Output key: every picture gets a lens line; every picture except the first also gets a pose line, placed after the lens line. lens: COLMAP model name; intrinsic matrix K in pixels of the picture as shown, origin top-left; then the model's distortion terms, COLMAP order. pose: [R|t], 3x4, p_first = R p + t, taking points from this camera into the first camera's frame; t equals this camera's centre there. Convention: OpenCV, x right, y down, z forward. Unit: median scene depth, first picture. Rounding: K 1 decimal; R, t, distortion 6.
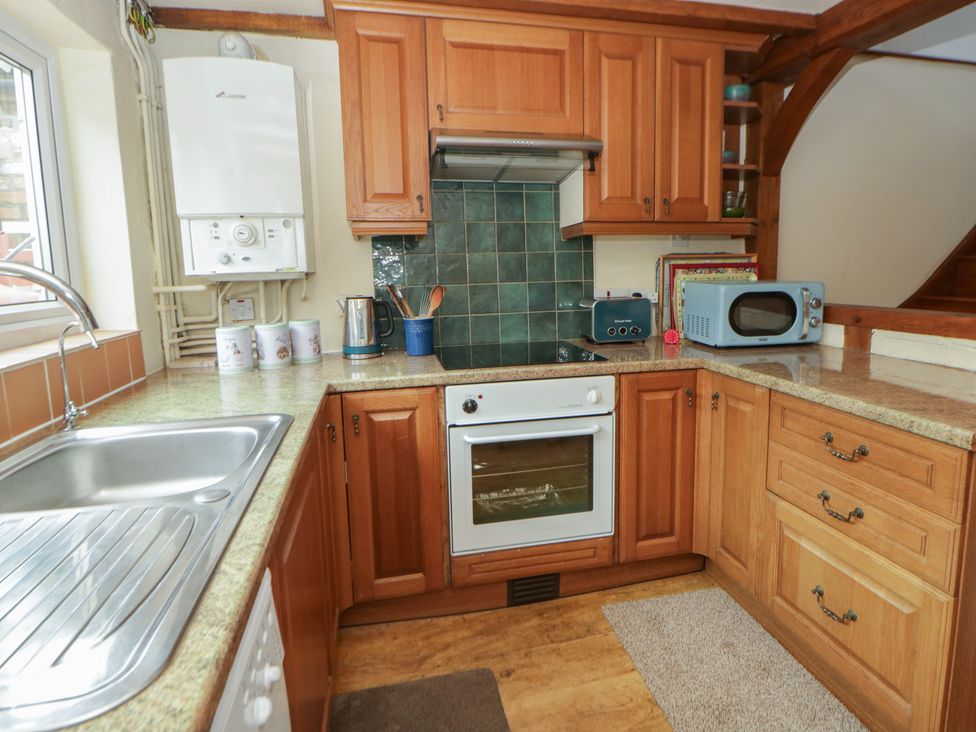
lens RADIAL K [[547.3, 0, 507.9], [0, 547.3, 336.8], [0, 0, 1]] dist [0.004535, -0.014726]
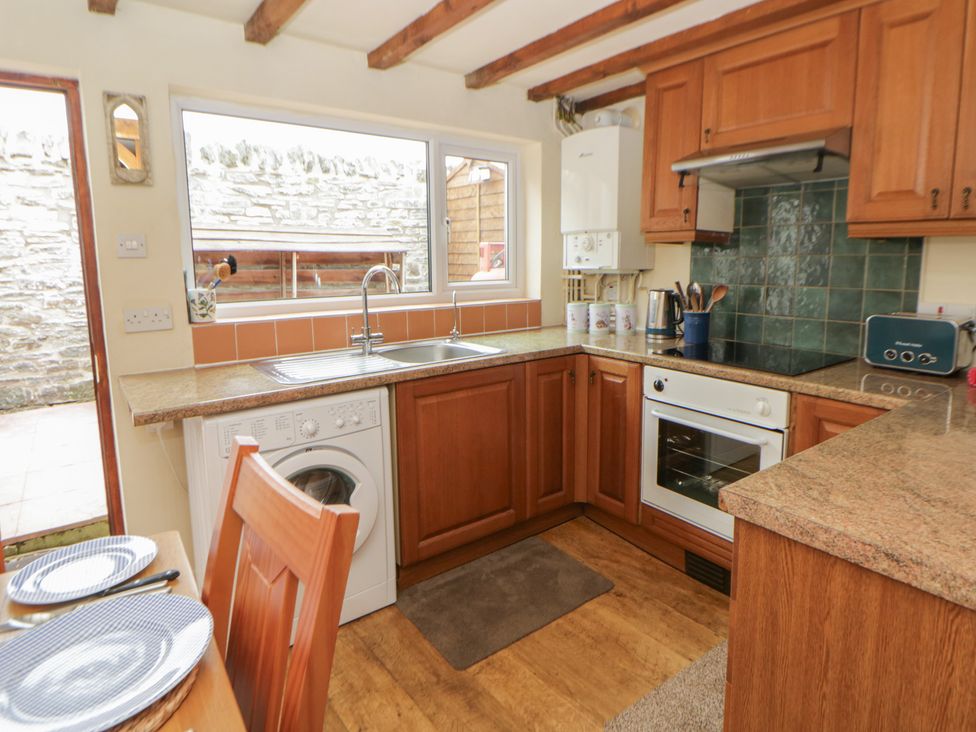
lens RADIAL K [[549.3, 0, 519.6], [0, 549.3, 327.6], [0, 0, 1]] dist [-0.012251, -0.001935]
pose [[0.422543, 0.131531, -0.896748, 0.808219], [-0.116749, 0.989070, 0.090061, -0.068641], [0.898792, 0.066639, 0.433281, 0.173907]]
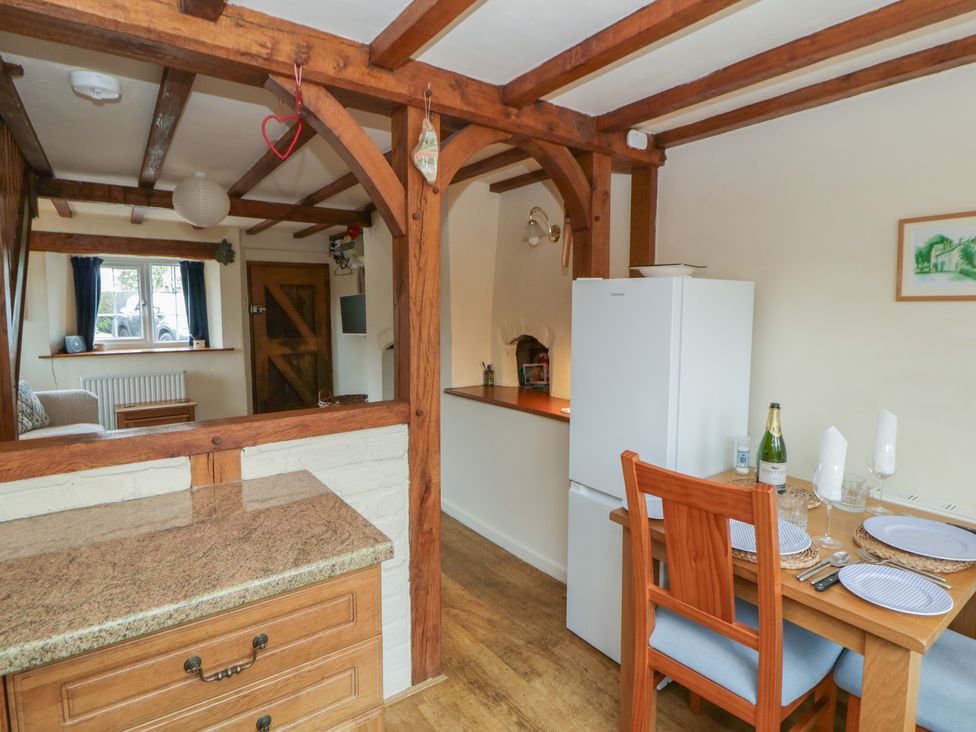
lens RADIAL K [[524.1, 0, 506.4], [0, 524.1, 355.1], [0, 0, 1]] dist [-0.002261, -0.012445]
pose [[-0.407393, -0.067558, 0.910751, -0.082240], [0.120656, 0.984537, 0.127003, -0.159311], [-0.905248, 0.161628, -0.392942, 0.631586]]
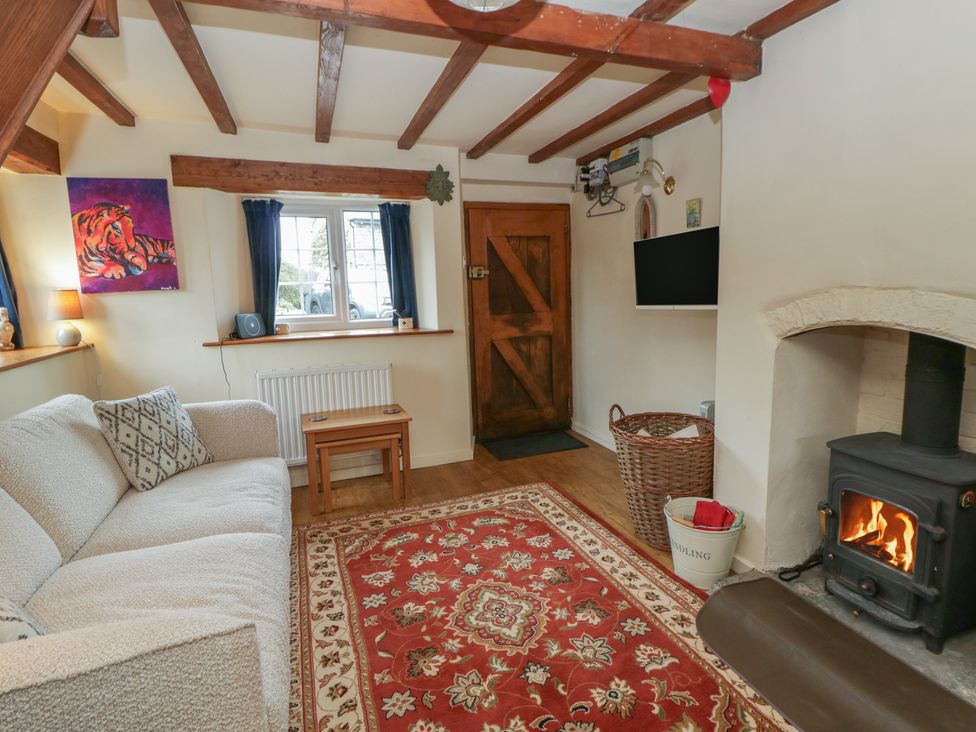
lens RADIAL K [[513.6, 0, 500.5], [0, 513.6, 363.8], [0, 0, 1]] dist [0.000758, -0.010306]
pose [[-0.129252, -0.135917, 0.982253, 1.187806], [0.151078, 0.976299, 0.154973, -0.158200], [-0.980035, 0.168427, -0.105654, 0.891546]]
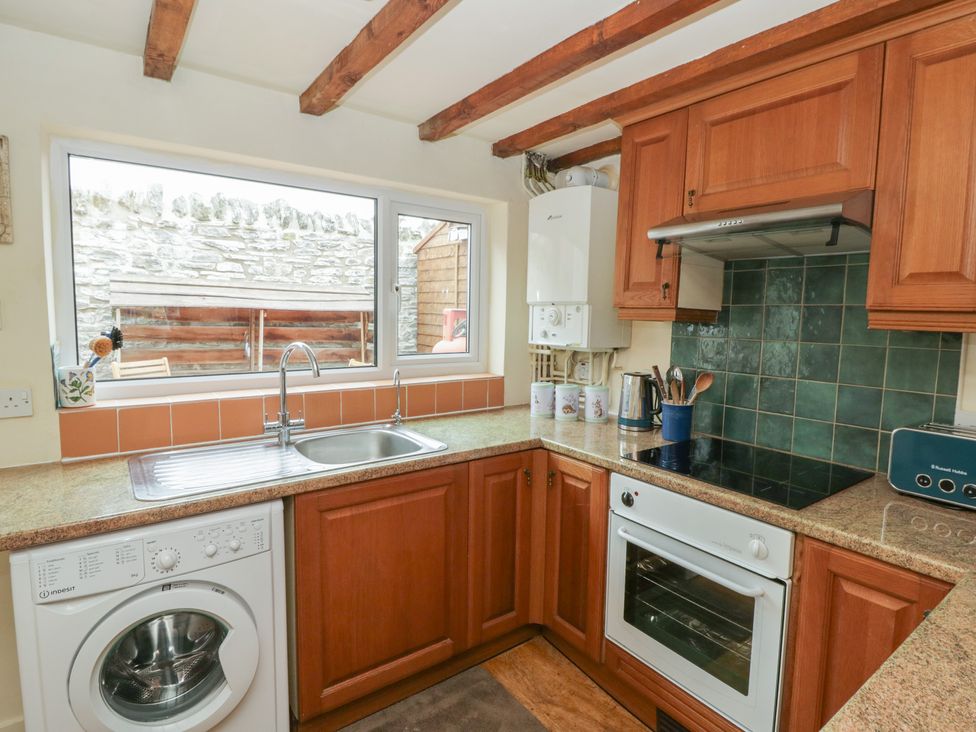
lens RADIAL K [[524.1, 0, 506.4], [0, 524.1, 355.1], [0, 0, 1]] dist [-0.002261, -0.012445]
pose [[0.404569, 0.103466, -0.908636, 0.624461], [-0.142697, 0.988551, 0.049031, -0.134633], [0.903306, 0.109823, 0.414702, 0.353043]]
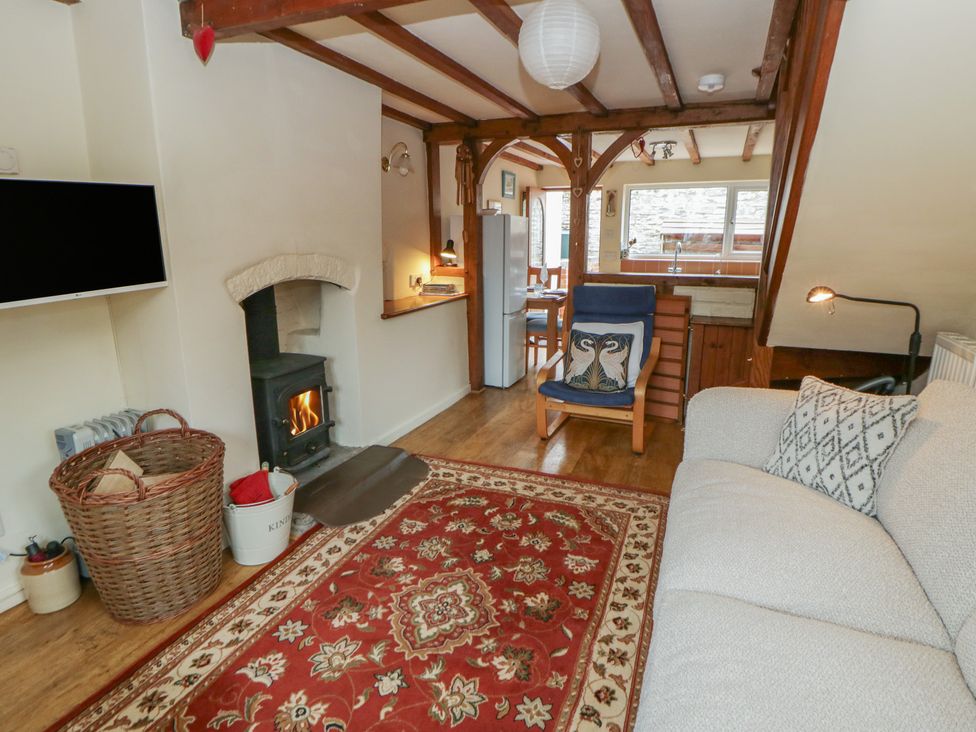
lens RADIAL K [[501.3, 0, 511.1], [0, 501.3, 345.2], [0, 0, 1]] dist [0.002913, -0.009696]
pose [[-0.578737, 0.190443, -0.792966, 2.600289], [-0.096424, 0.949550, 0.298423, -0.263827], [0.809794, 0.249170, -0.531177, 1.315532]]
